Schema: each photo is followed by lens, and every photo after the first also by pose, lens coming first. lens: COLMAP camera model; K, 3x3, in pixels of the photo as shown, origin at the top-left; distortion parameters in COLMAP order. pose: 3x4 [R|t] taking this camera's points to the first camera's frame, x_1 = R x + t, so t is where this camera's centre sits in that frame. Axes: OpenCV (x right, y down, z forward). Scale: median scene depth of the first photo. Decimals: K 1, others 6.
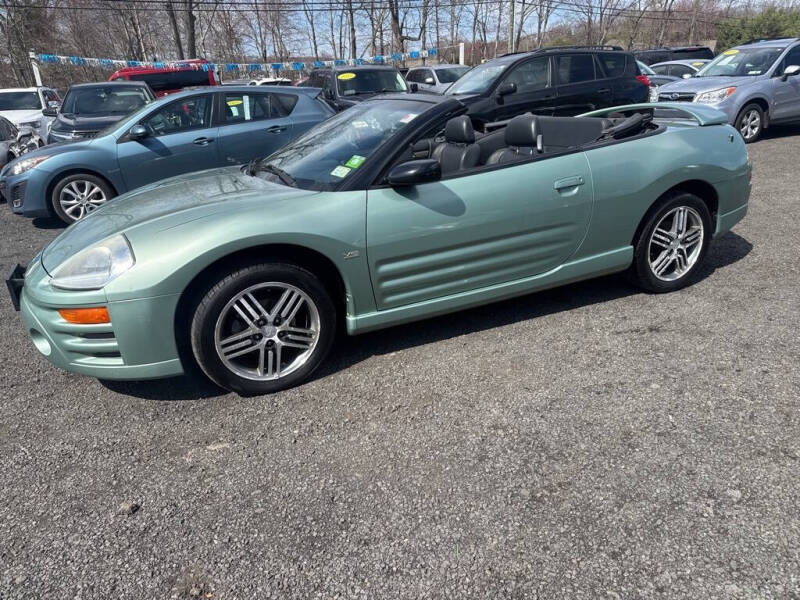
lens RADIAL K [[566.0, 0, 394.5], [0, 566.0, 300.2], [0, 0, 1]] dist [0.042965, -0.048887]
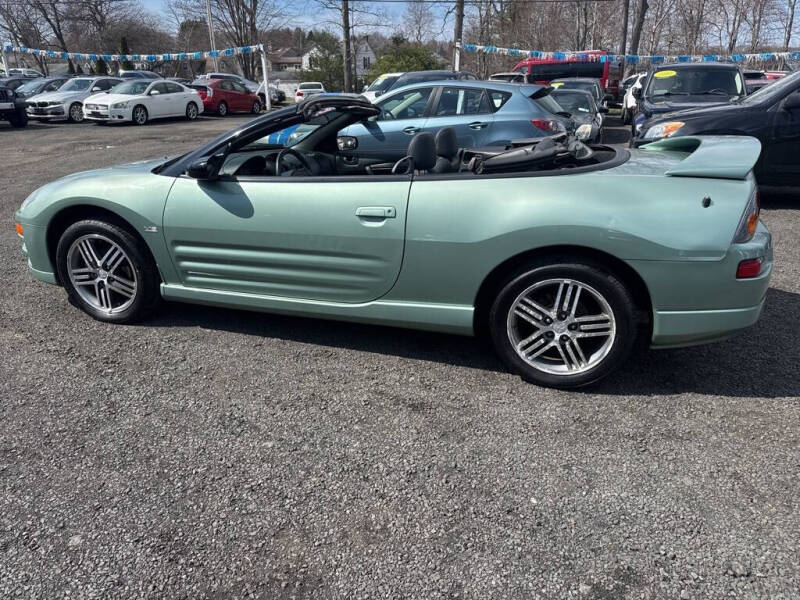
lens RADIAL K [[566.0, 0, 394.5], [0, 566.0, 300.2], [0, 0, 1]] dist [0.042965, -0.048887]
pose [[0.735869, 0.285945, -0.613785, 0.822189], [-0.275239, 0.954510, 0.114695, -0.166642], [0.618660, 0.084537, 0.781098, 0.309987]]
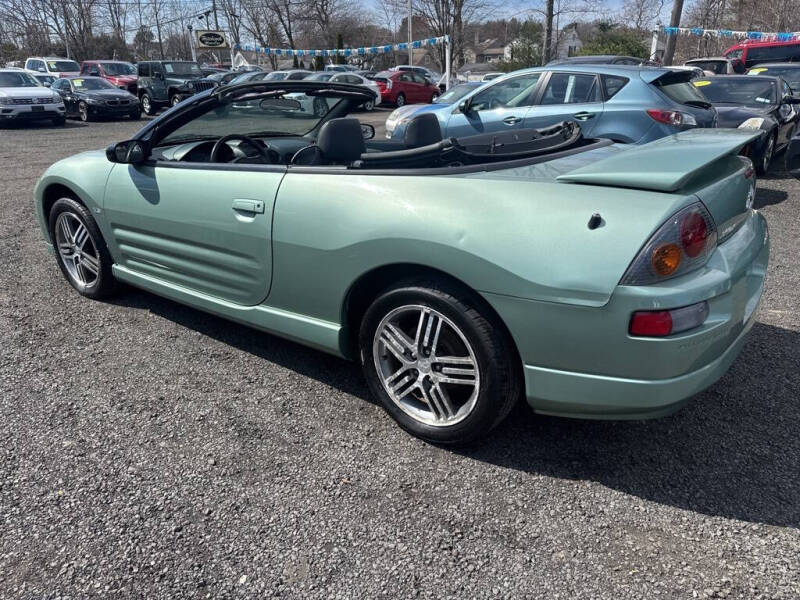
lens RADIAL K [[566.0, 0, 394.5], [0, 566.0, 300.2], [0, 0, 1]] dist [0.042965, -0.048887]
pose [[0.466658, 0.363598, -0.806243, 0.978834], [-0.327236, 0.917878, 0.224536, -0.297856], [0.821673, 0.159050, 0.547318, 0.684151]]
